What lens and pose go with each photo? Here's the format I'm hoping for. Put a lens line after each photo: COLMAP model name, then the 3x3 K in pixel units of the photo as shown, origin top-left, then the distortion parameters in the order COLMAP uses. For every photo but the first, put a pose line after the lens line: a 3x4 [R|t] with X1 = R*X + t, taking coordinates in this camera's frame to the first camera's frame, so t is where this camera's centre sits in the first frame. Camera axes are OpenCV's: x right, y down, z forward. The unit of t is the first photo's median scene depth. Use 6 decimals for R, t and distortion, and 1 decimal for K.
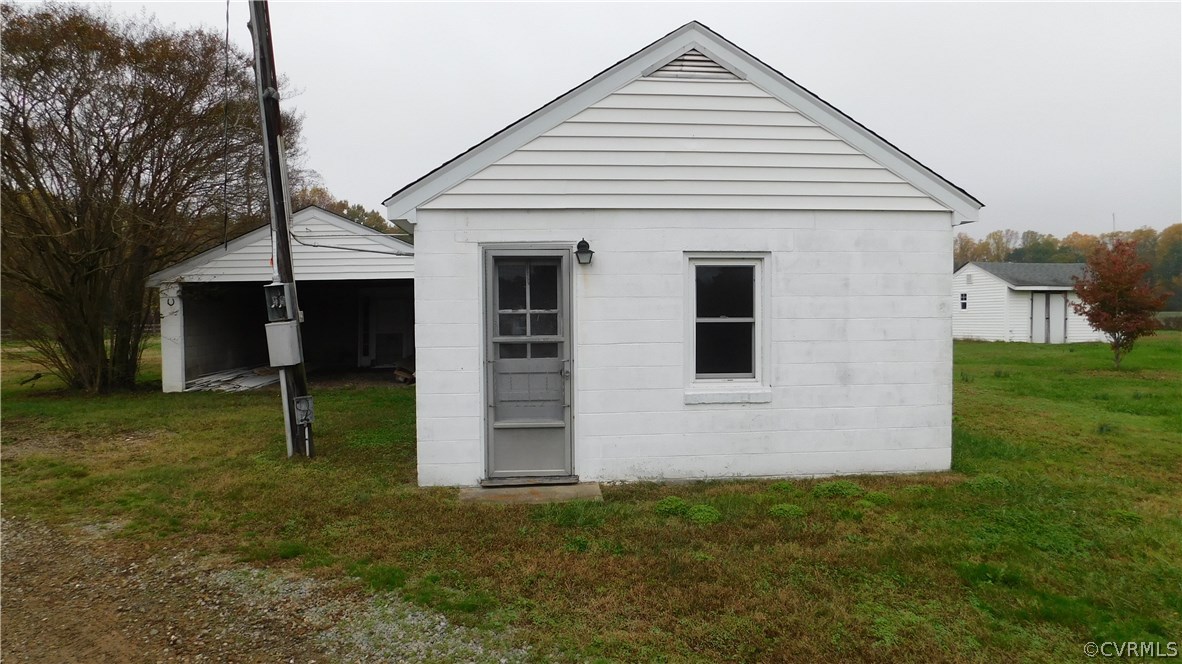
lens RADIAL K [[783.0, 0, 587.2], [0, 783.0, 340.6], [0, 0, 1]] dist [-0.057270, 0.037413]
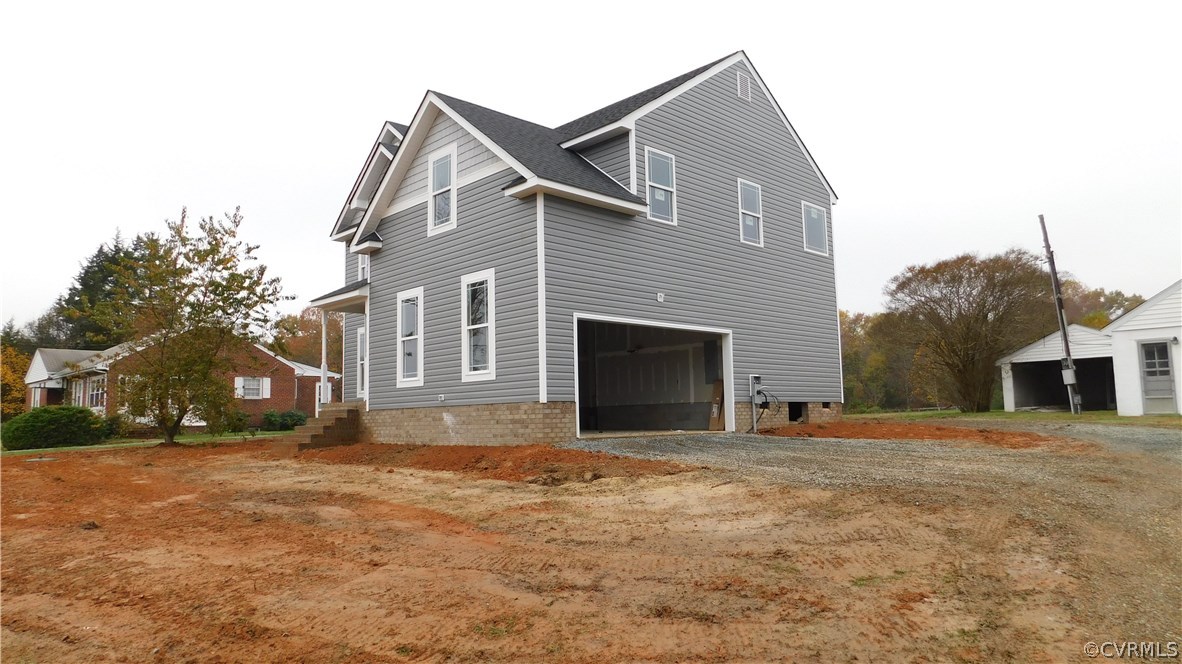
lens RADIAL K [[783.0, 0, 585.1], [0, 783.0, 334.4], [0, 0, 1]] dist [-0.057270, 0.037413]
pose [[0.621773, -0.083092, -0.778778, 0.871134], [-0.020228, 0.992321, -0.122026, 0.269553], [0.782937, 0.091626, 0.615317, -2.586839]]
